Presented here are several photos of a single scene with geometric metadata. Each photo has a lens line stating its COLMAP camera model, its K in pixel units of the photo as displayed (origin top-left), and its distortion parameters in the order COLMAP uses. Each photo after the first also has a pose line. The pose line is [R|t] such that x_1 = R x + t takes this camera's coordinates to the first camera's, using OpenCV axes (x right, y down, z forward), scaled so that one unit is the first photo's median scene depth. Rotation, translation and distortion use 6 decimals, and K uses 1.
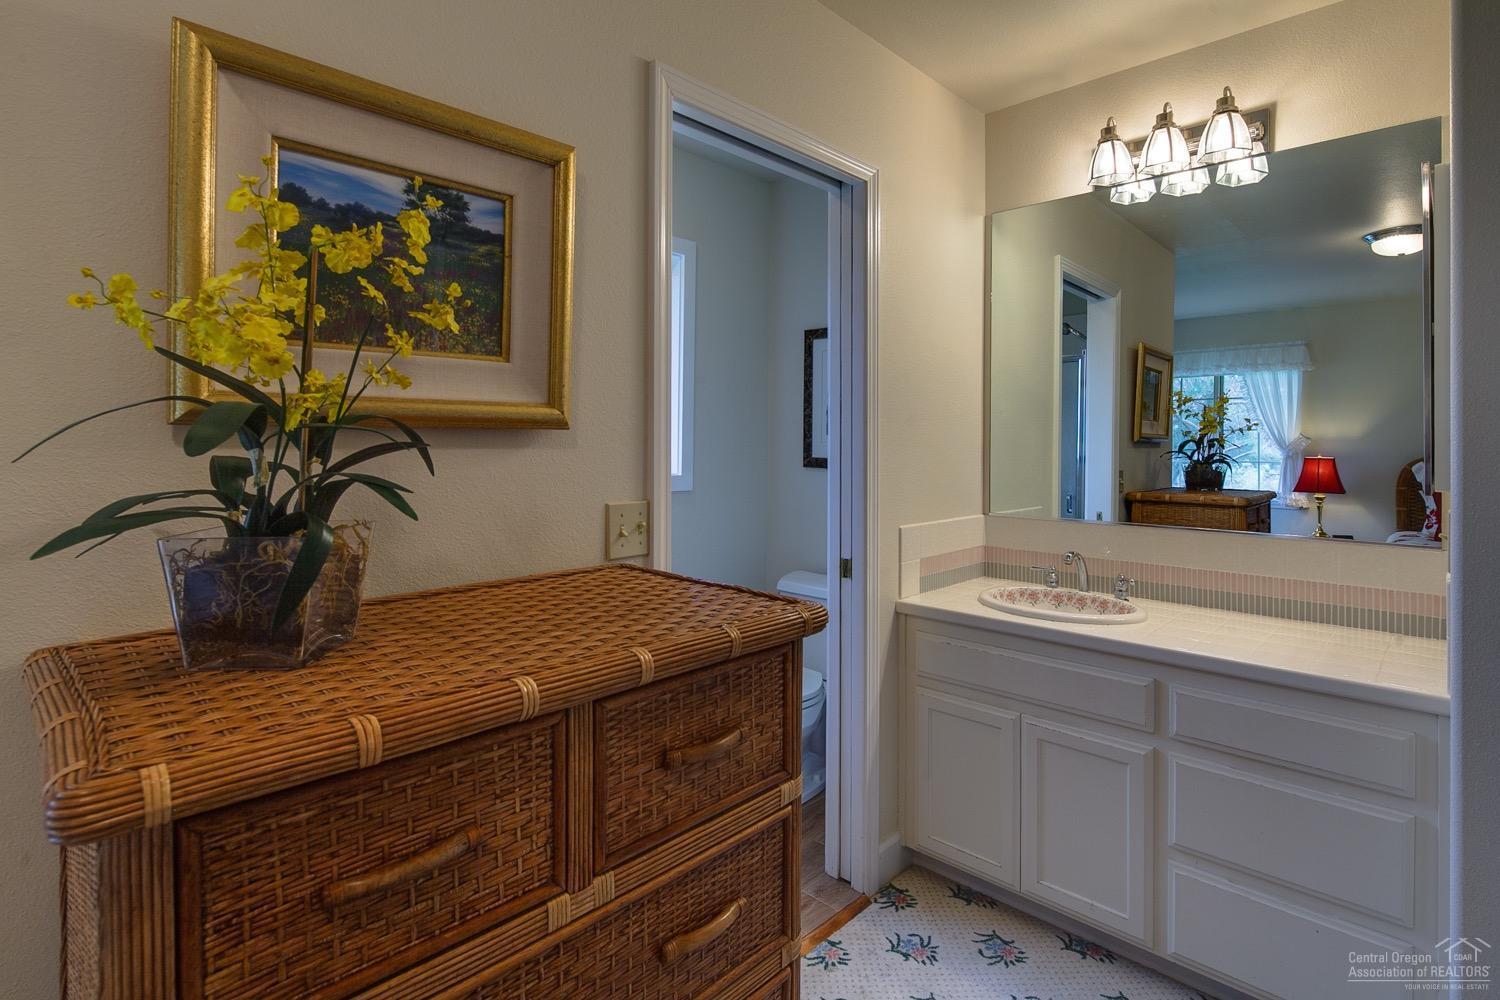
lens RADIAL K [[748.5, 0, 745.7], [0, 748.5, 428.7], [0, 0, 1]] dist [0.001496, 0.000064]
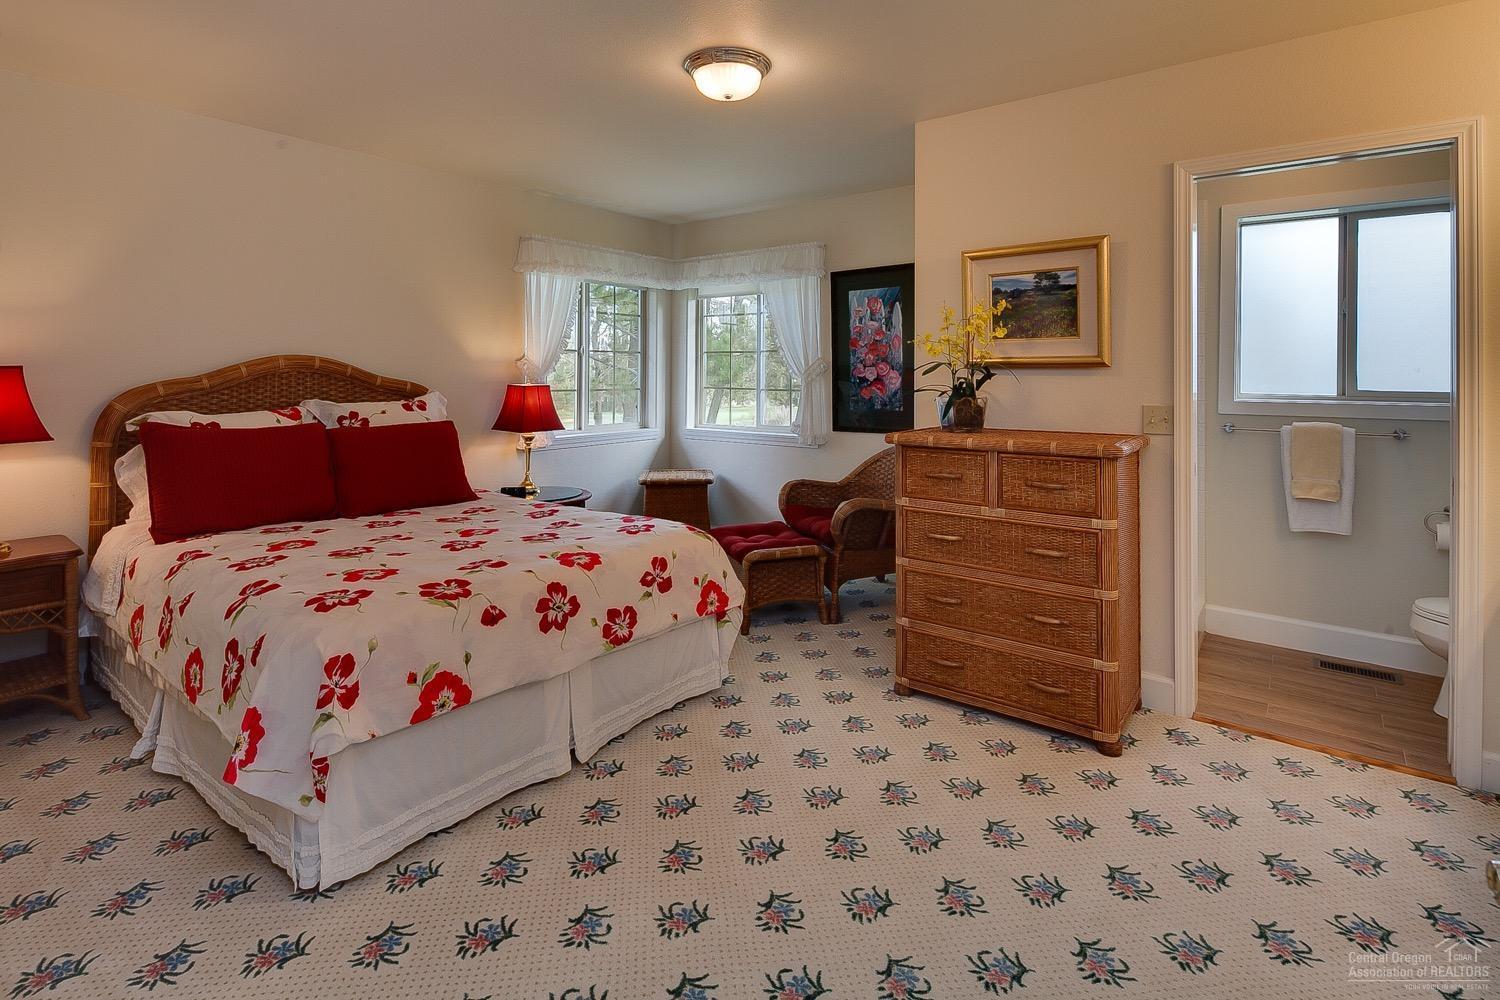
lens RADIAL K [[728.7, 0, 746.5], [0, 728.7, 493.1], [0, 0, 1]] dist [-0.002525, -0.000932]
pose [[0.102838, 0.156344, -0.982334, 1.979018], [0.018155, 0.987111, 0.159004, 0.007640], [0.994532, -0.034186, 0.098674, -0.286349]]
